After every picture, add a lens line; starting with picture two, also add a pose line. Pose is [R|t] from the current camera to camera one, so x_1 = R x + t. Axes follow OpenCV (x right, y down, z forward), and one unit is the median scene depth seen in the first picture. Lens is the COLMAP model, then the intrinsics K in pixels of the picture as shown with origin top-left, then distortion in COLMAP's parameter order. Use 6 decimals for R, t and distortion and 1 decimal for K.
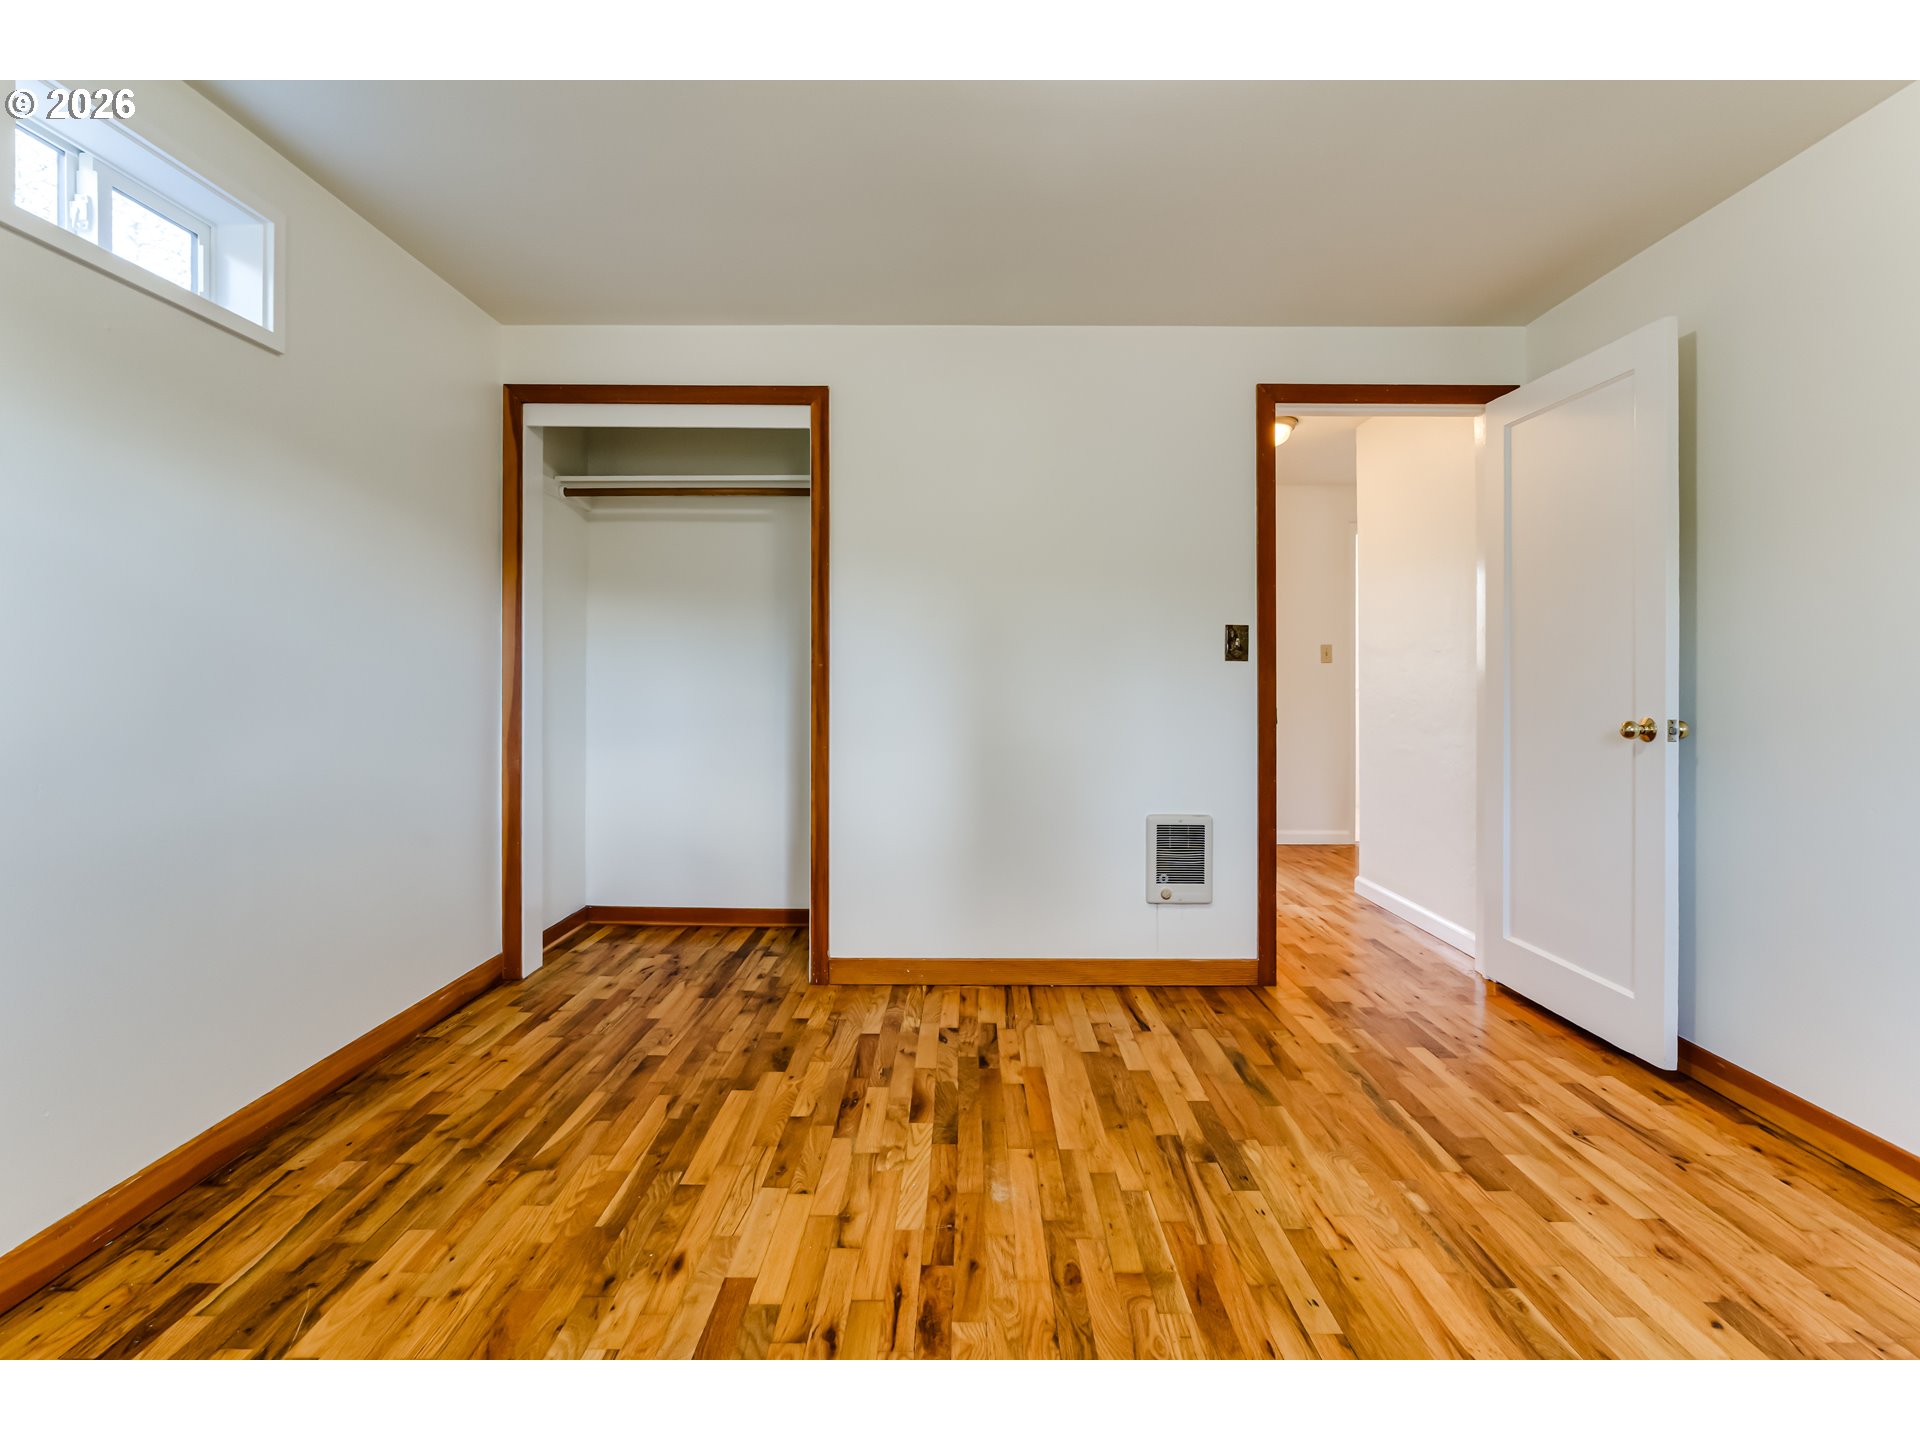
lens RADIAL K [[874.7, 0, 955.1], [0, 874.7, 699.8], [0, 0, 1]] dist [-0.006319, 0.000292]
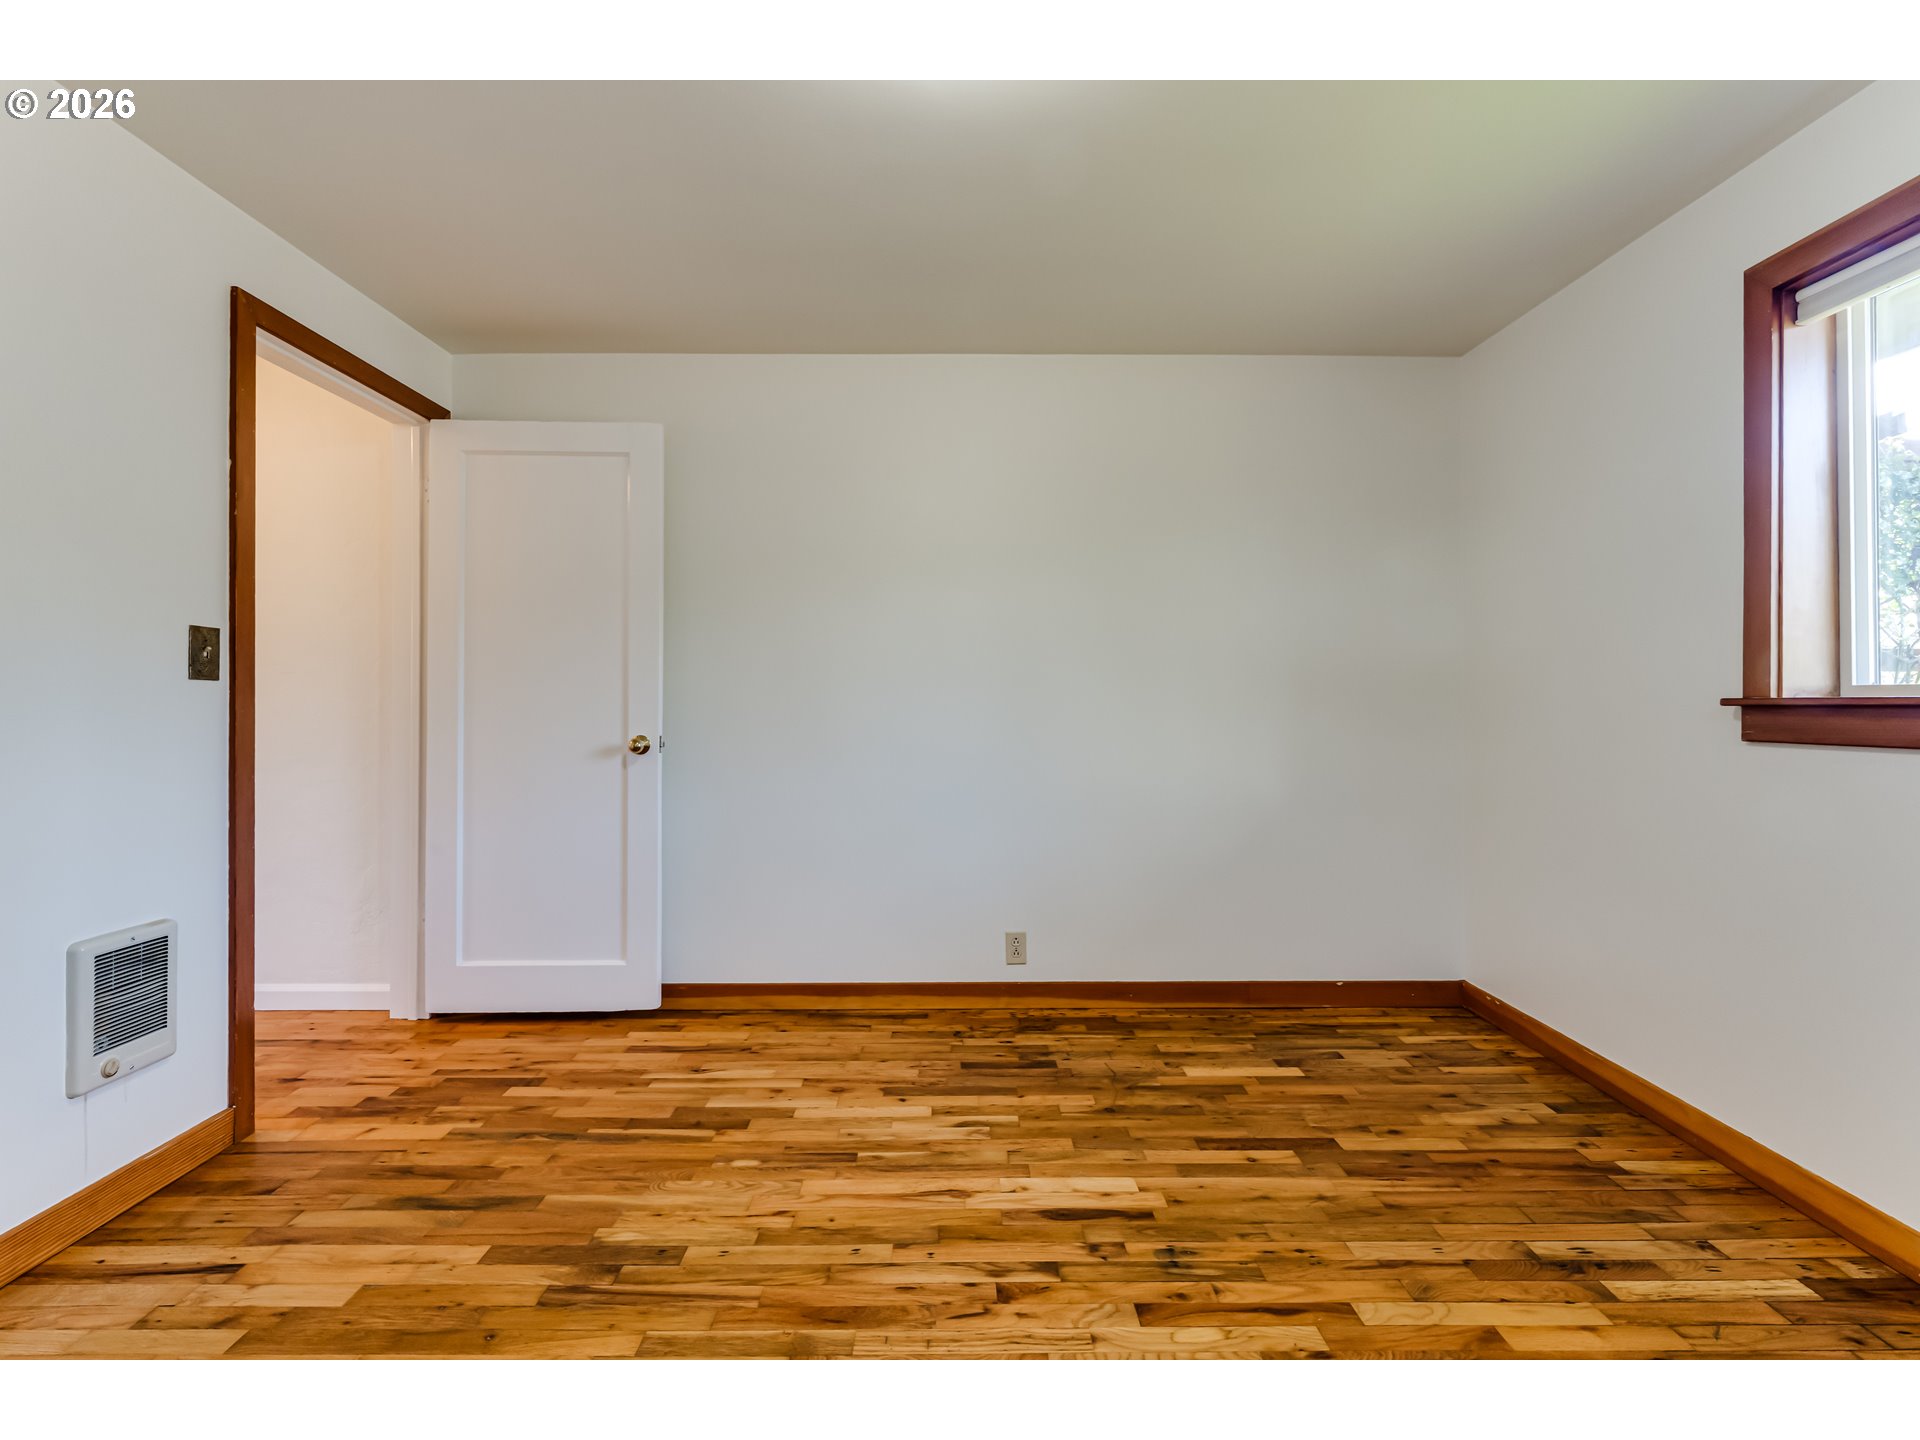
lens RADIAL K [[874.7, 0, 962.0], [0, 874.7, 709.7], [0, 0, 1]] dist [-0.006319, 0.000292]
pose [[-0.015265, -0.010542, 0.999828, -0.532685], [0.025517, 0.999615, 0.010929, -0.020230], [-0.999558, 0.025680, -0.014990, 0.627499]]
